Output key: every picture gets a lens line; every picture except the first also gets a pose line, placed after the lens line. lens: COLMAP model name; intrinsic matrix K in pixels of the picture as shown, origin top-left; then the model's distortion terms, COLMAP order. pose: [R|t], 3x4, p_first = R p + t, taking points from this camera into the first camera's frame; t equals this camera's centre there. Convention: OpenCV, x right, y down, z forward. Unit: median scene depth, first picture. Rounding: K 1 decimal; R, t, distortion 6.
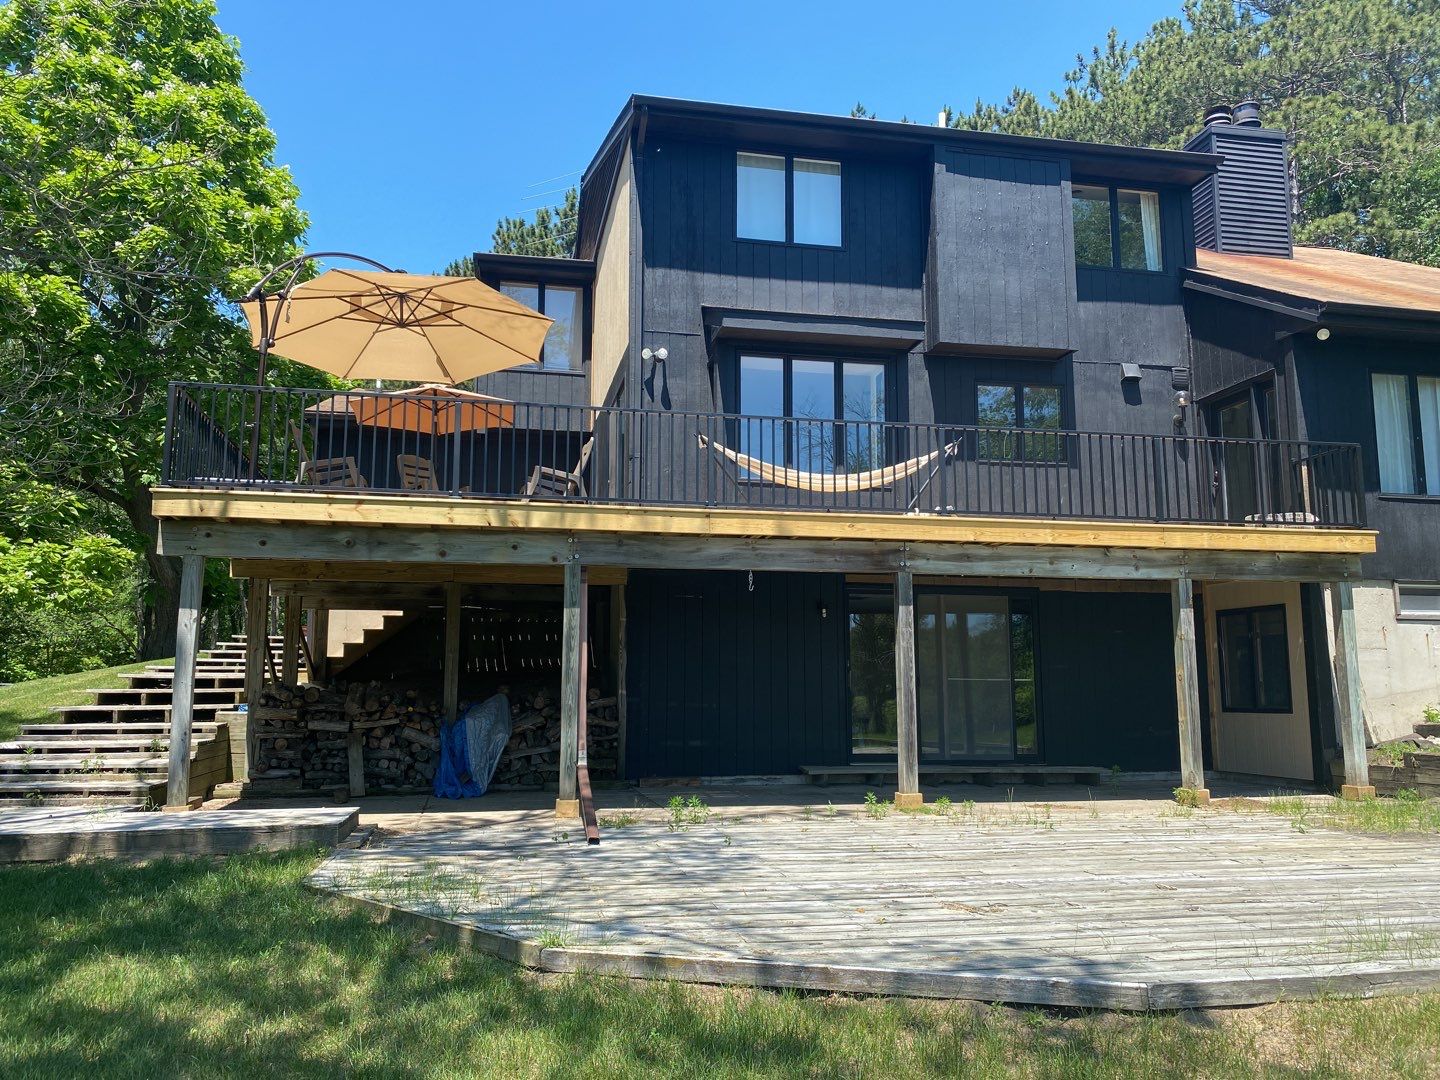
lens RADIAL K [[1136.9, 0, 723.3], [0, 1136.9, 546.0], [0, 0, 1]] dist [-0.002063, -0.007603]
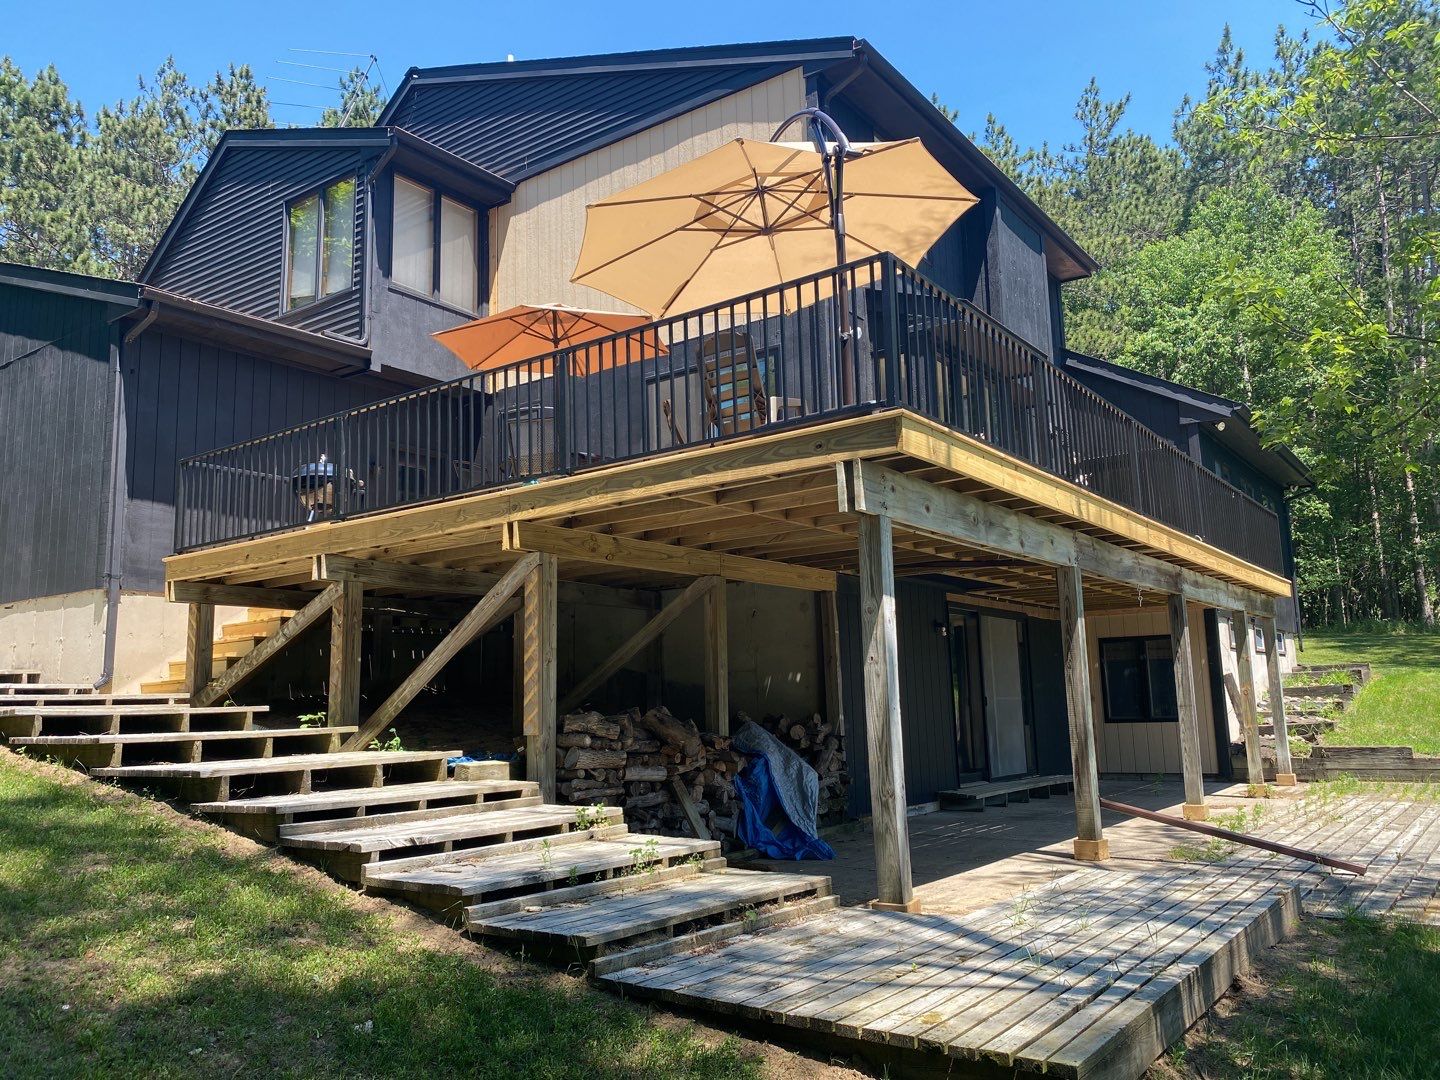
lens RADIAL K [[1136.9, 0, 723.3], [0, 1136.9, 546.0], [0, 0, 1]] dist [-0.002063, -0.007603]
pose [[0.729818, 0.079009, 0.679060, -0.599882], [-0.061843, 0.996857, -0.049519, 0.038659], [-0.680838, -0.005856, 0.732411, 0.349094]]
